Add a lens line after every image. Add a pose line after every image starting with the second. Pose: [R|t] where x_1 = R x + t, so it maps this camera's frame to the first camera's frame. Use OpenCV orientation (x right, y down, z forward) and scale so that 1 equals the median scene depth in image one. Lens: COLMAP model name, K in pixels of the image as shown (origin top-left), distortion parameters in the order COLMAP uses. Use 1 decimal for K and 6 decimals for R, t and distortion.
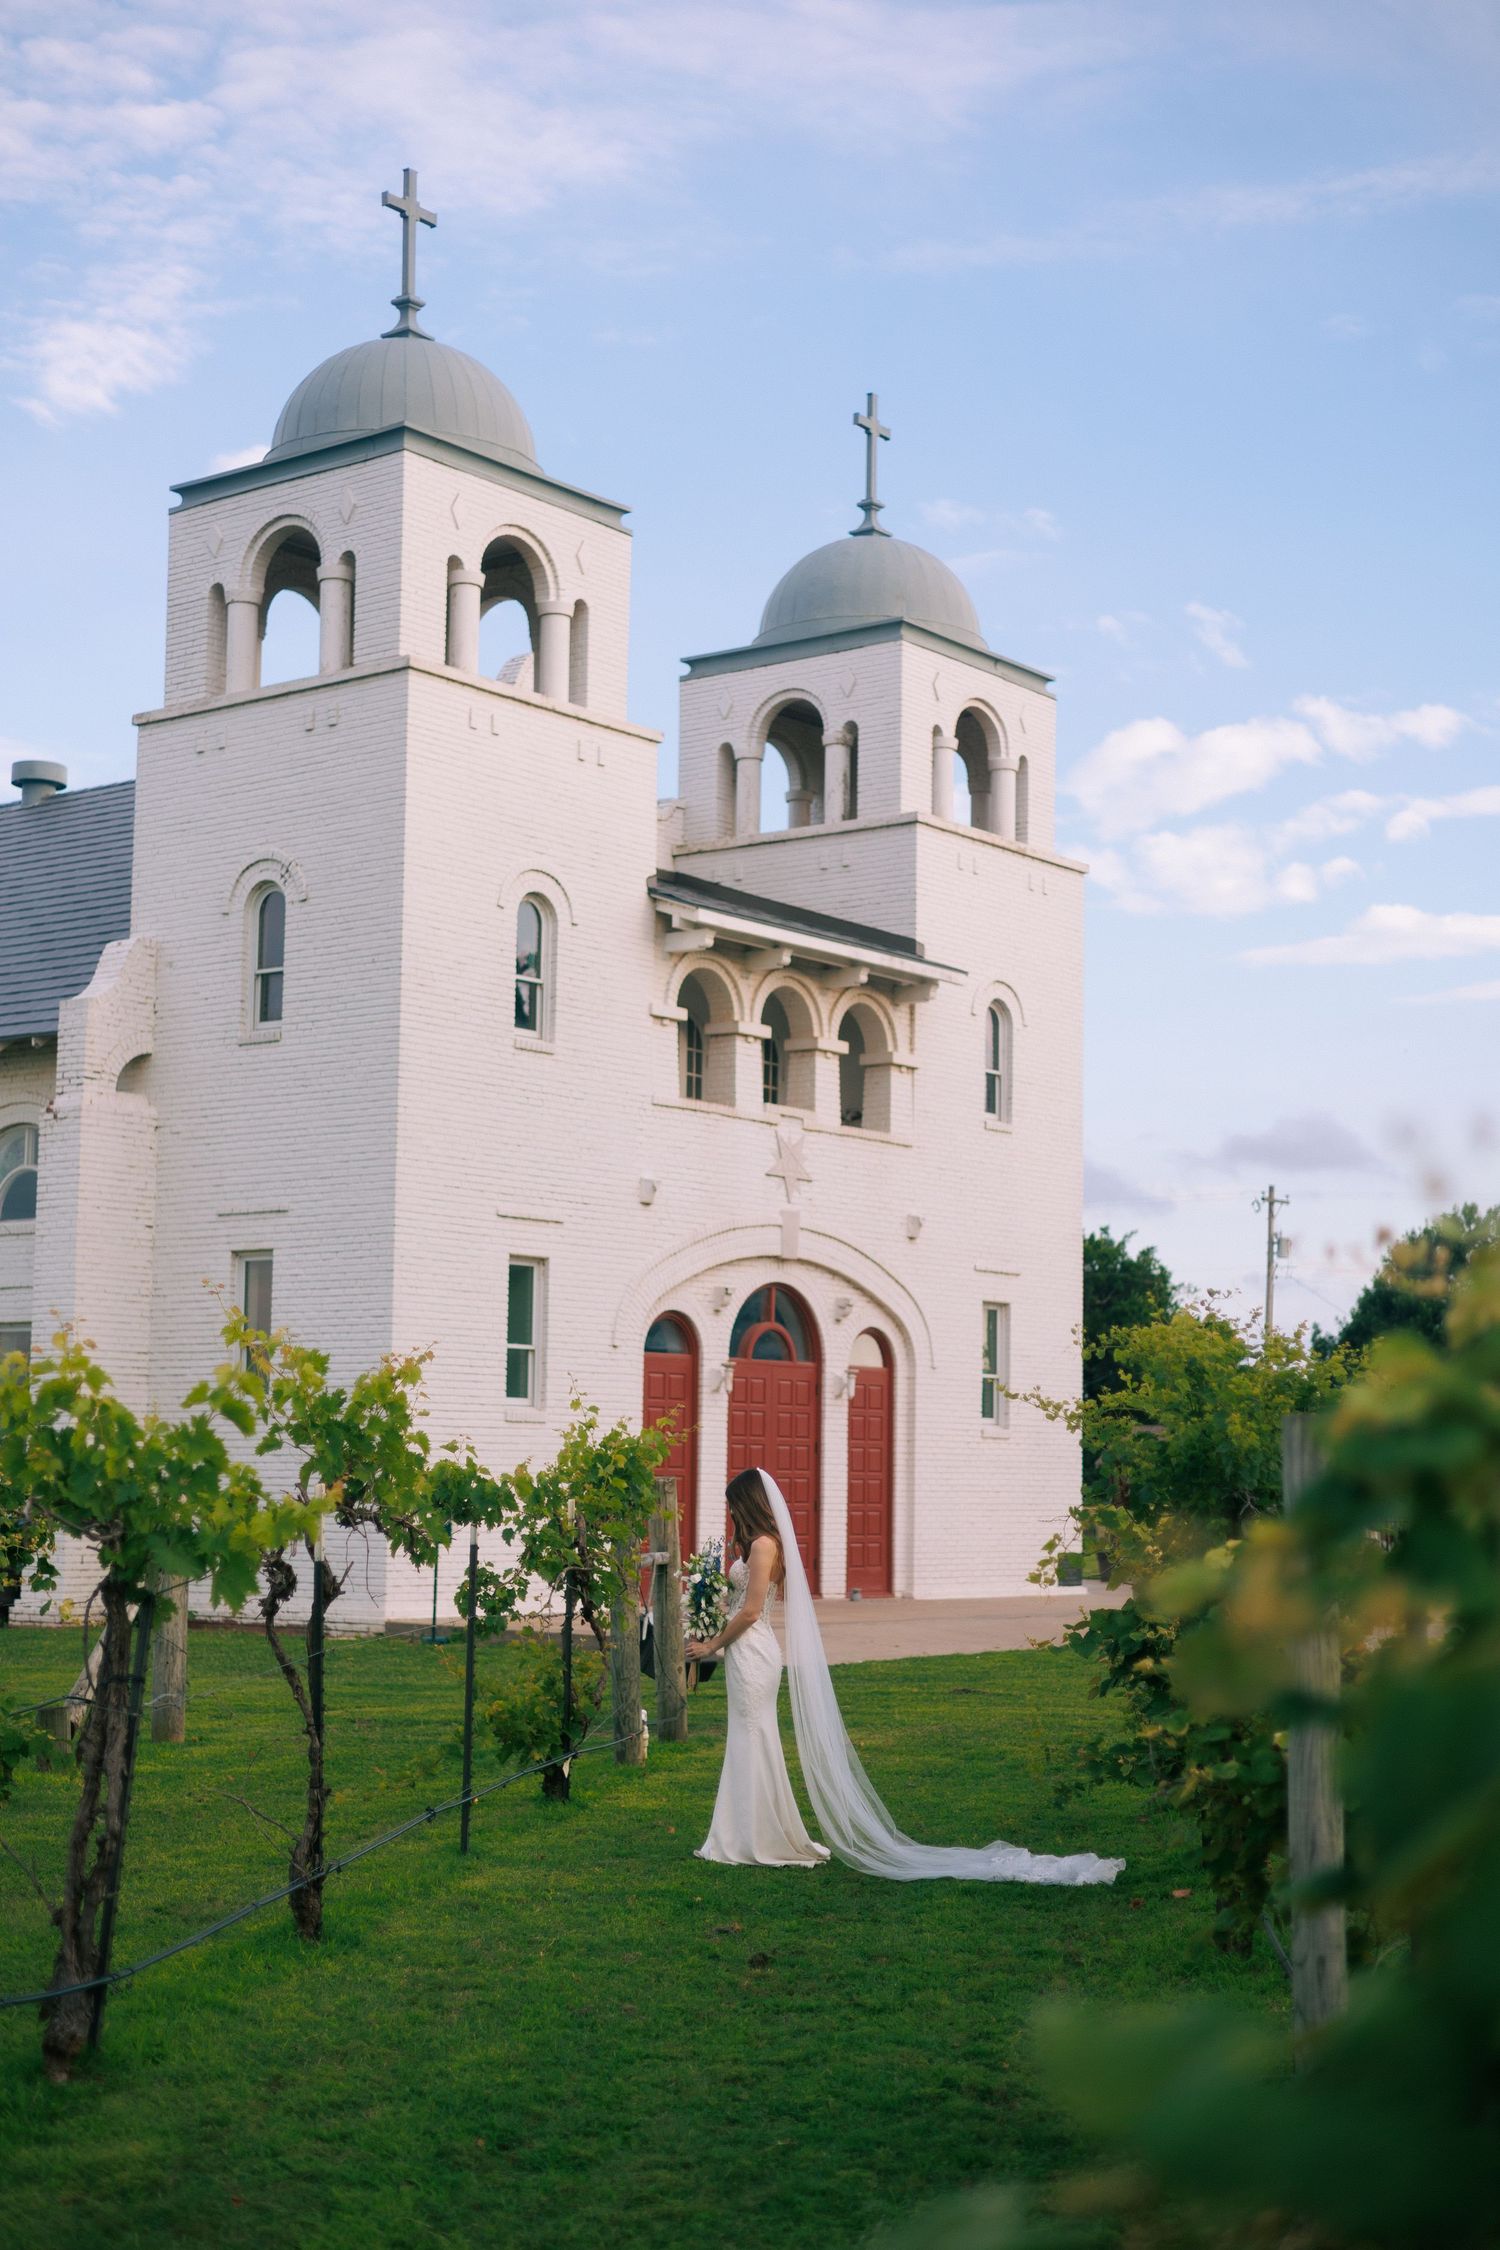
lens RADIAL K [[3114.9, 0, 750.0], [0, 3114.9, 1125.0], [0, 0, 1]] dist [0.002838, 0.000855]
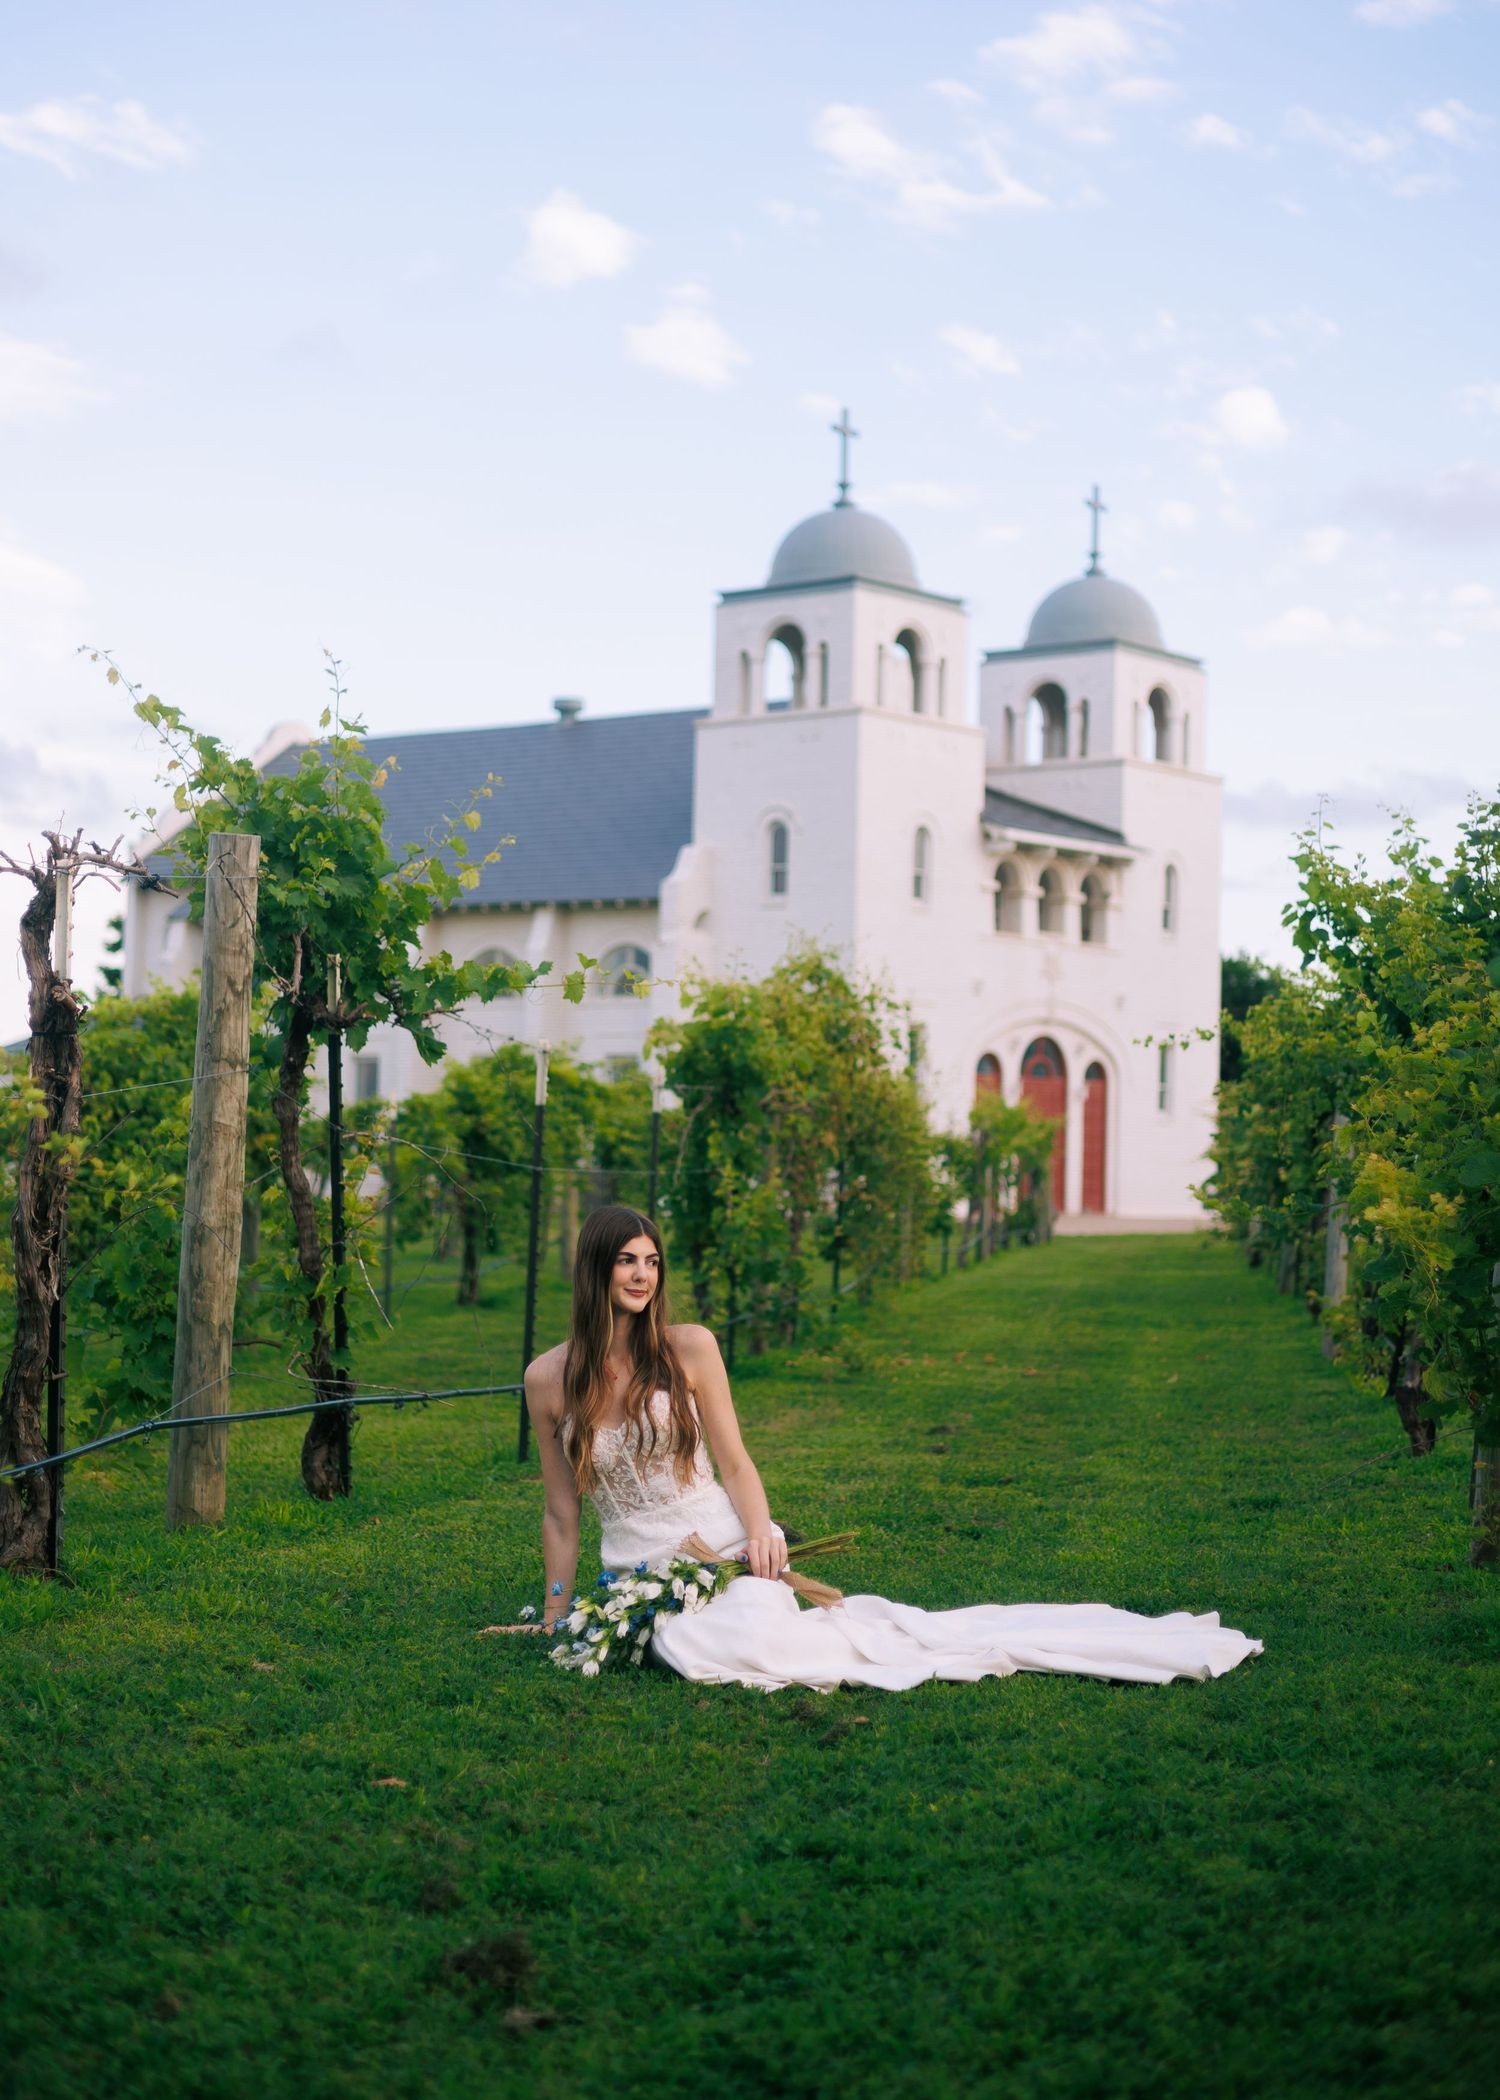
lens RADIAL K [[3098.5, 0, 750.0], [0, 3098.5, 1050.0], [0, 0, 1]] dist [-0.004757, 0.002568]
pose [[0.998893, 0.008046, -0.046351, -0.076198], [-0.004328, 0.996803, 0.079779, -0.079609], [0.046845, -0.079490, 0.995734, -0.760758]]
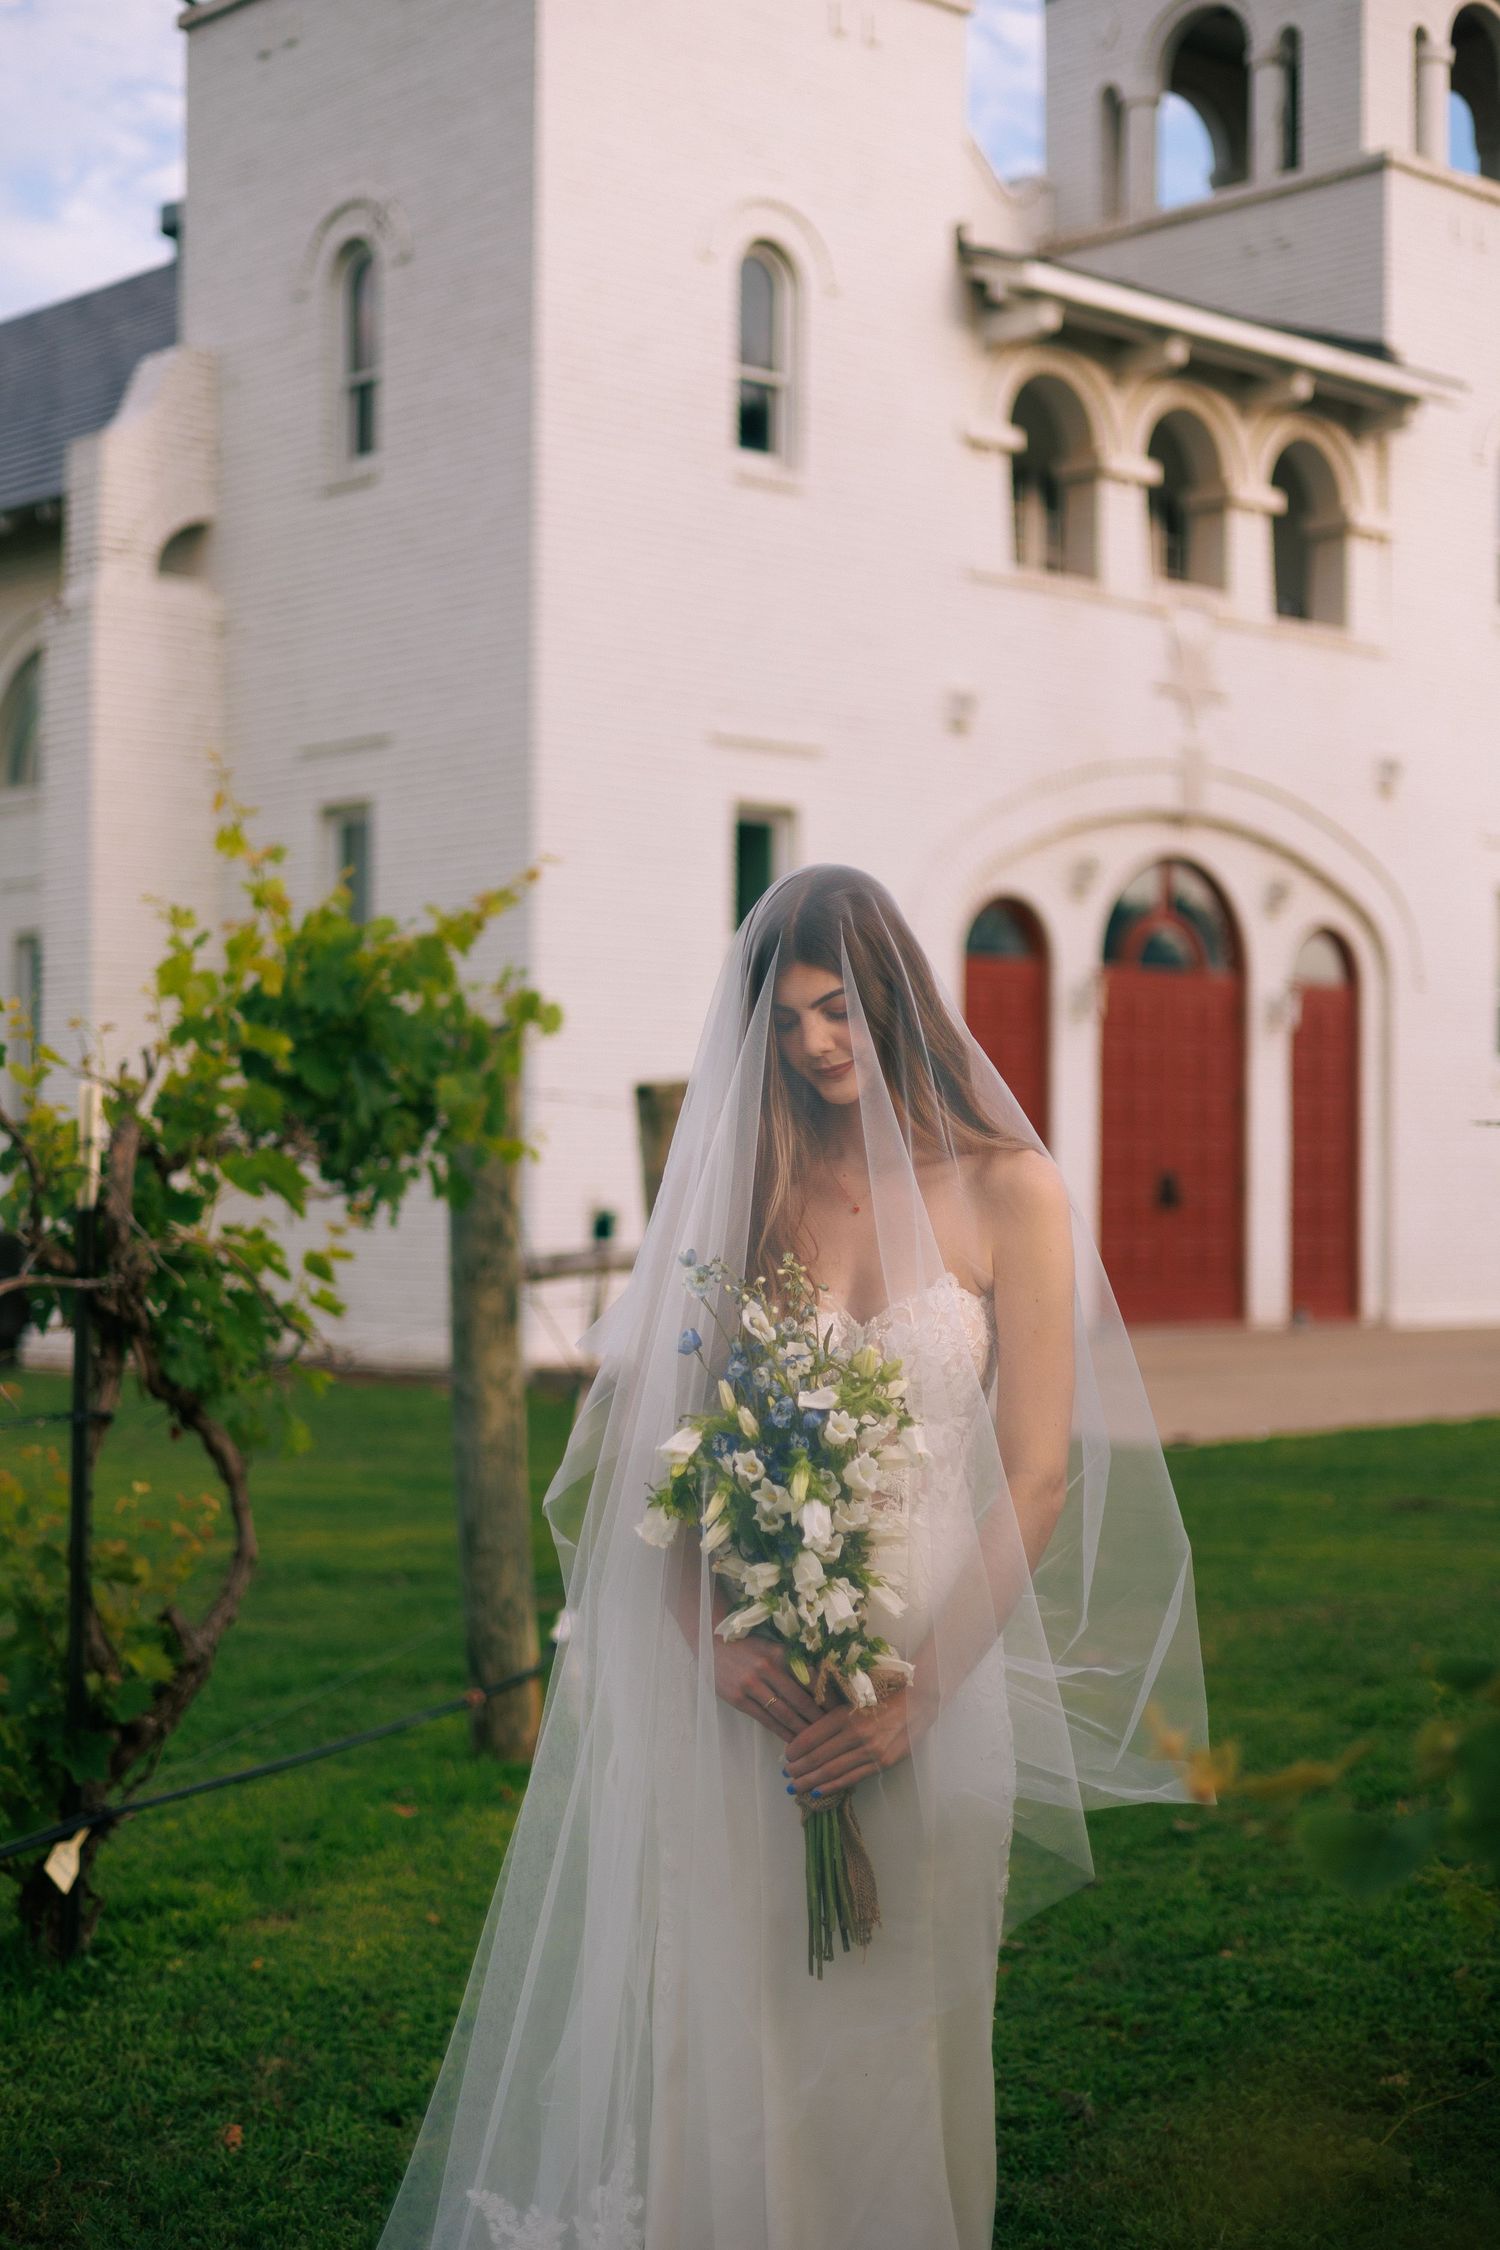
lens RADIAL K [[3236.0, 0, 750.0], [0, 3236.0, 1125.0], [0, 0, 1]] dist [-0.018459, 0.090889]
pose [[0.986131, -0.013542, -0.165413, 0.032390], [0.028844, 0.995482, 0.090463, 0.042673], [0.163440, -0.093979, 0.982067, 0.297396]]
